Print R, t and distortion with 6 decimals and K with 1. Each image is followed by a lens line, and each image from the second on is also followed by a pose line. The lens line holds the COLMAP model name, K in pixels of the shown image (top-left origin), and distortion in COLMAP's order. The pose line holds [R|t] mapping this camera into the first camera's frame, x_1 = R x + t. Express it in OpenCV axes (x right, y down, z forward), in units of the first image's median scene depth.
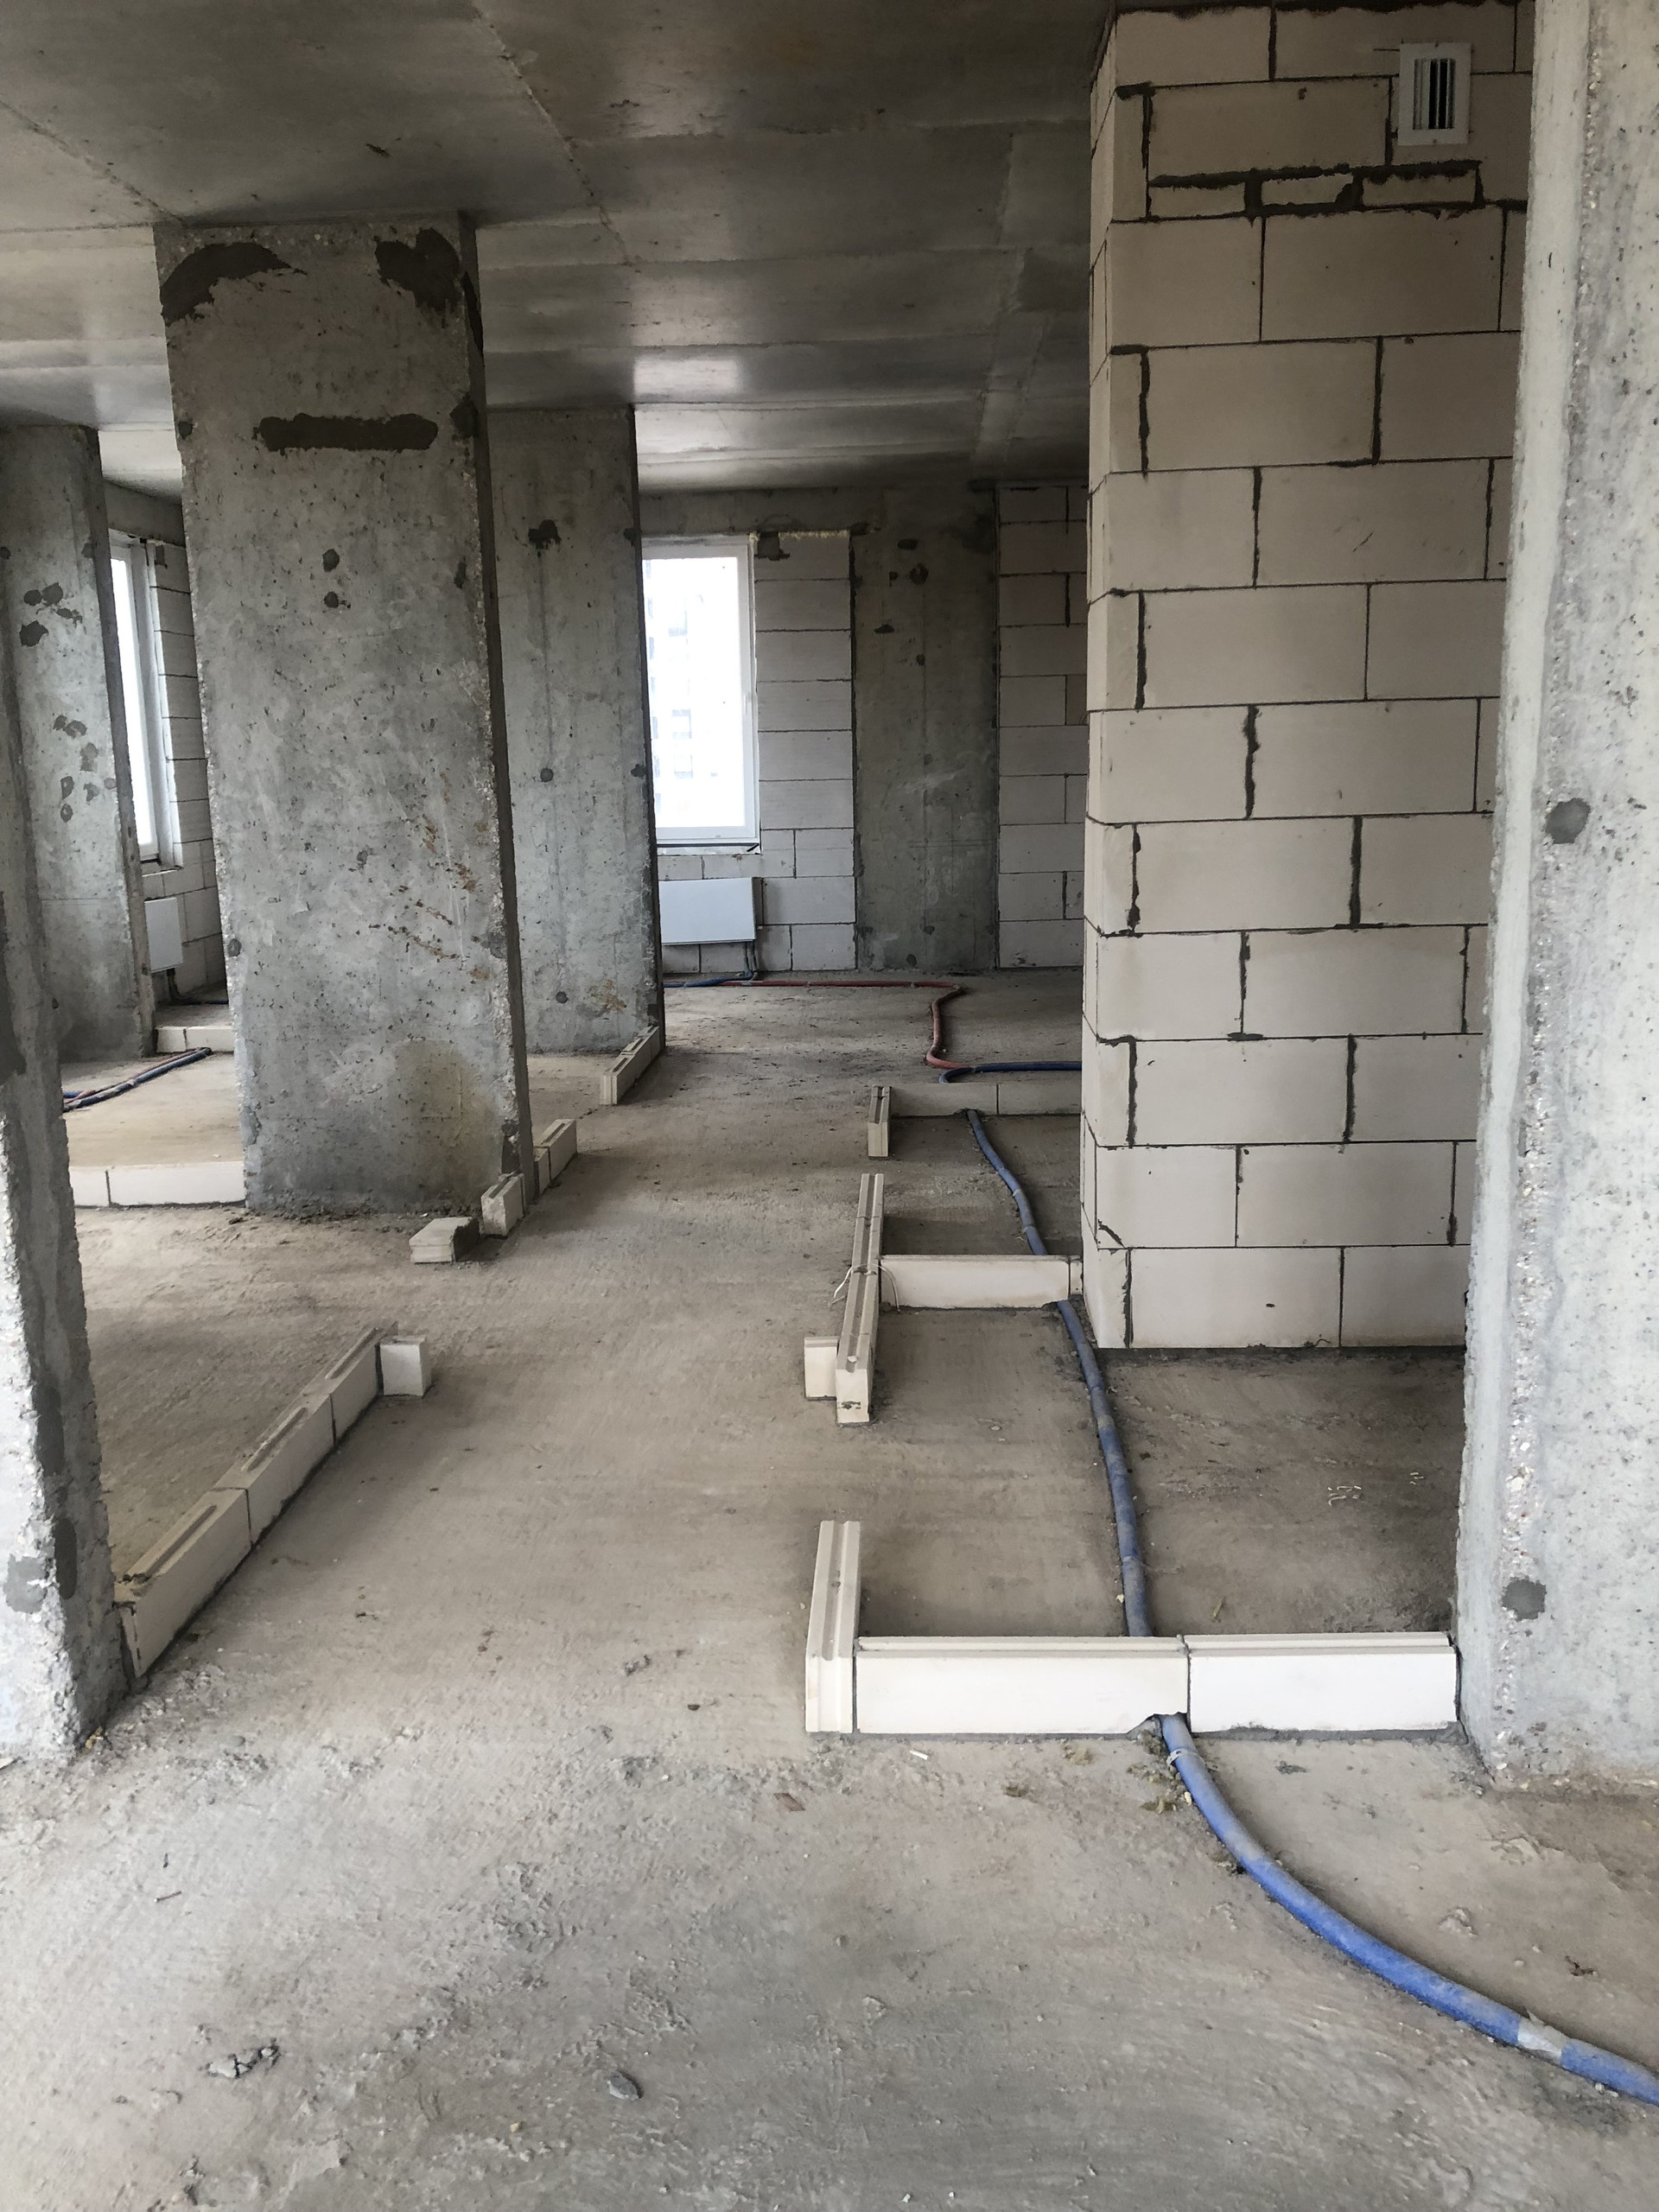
lens RADIAL K [[1810.4, 0, 829.0], [0, 1810.4, 1164.0], [0, 0, 1]] dist [0.016789, 0.012681]
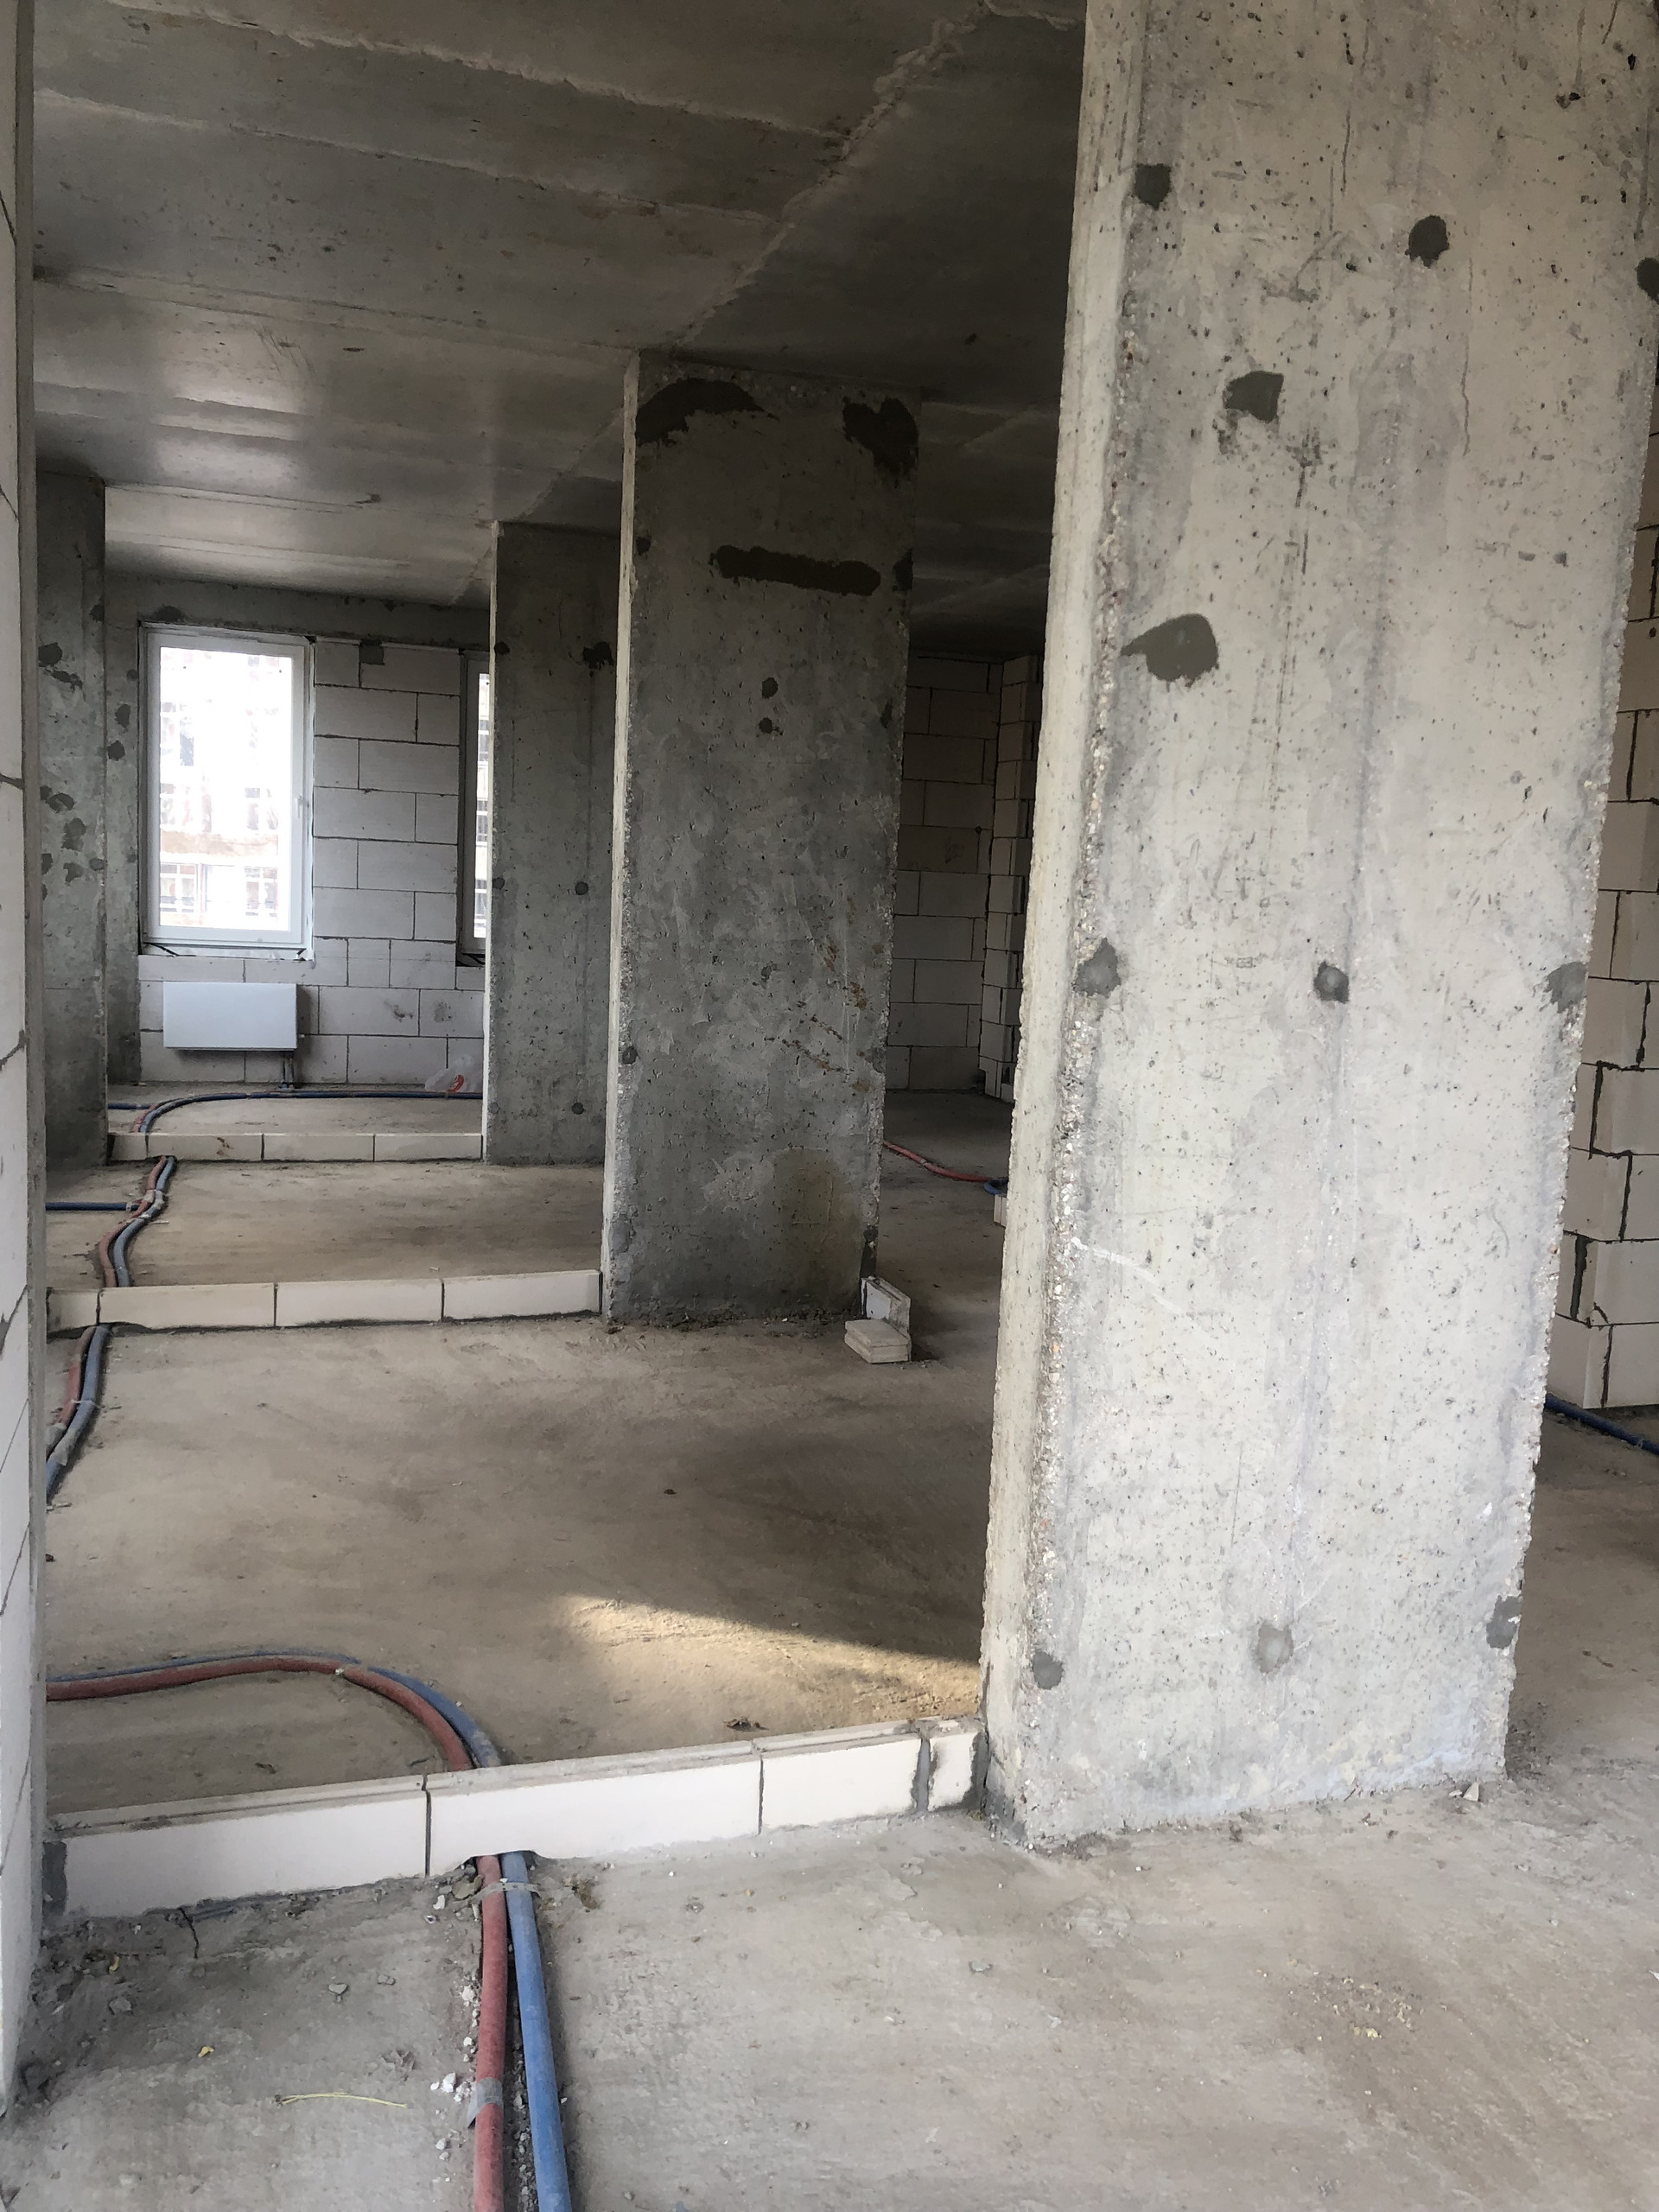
lens RADIAL K [[1811.3, 0, 824.9], [0, 1811.3, 1150.9], [0, 0, 1]] dist [0.186455, -0.520504]
pose [[0.923277, 0.009784, 0.384011, -0.624785], [0.018300, 0.997420, -0.069411, 0.004865], [-0.383699, 0.071113, 0.920716, 0.041727]]
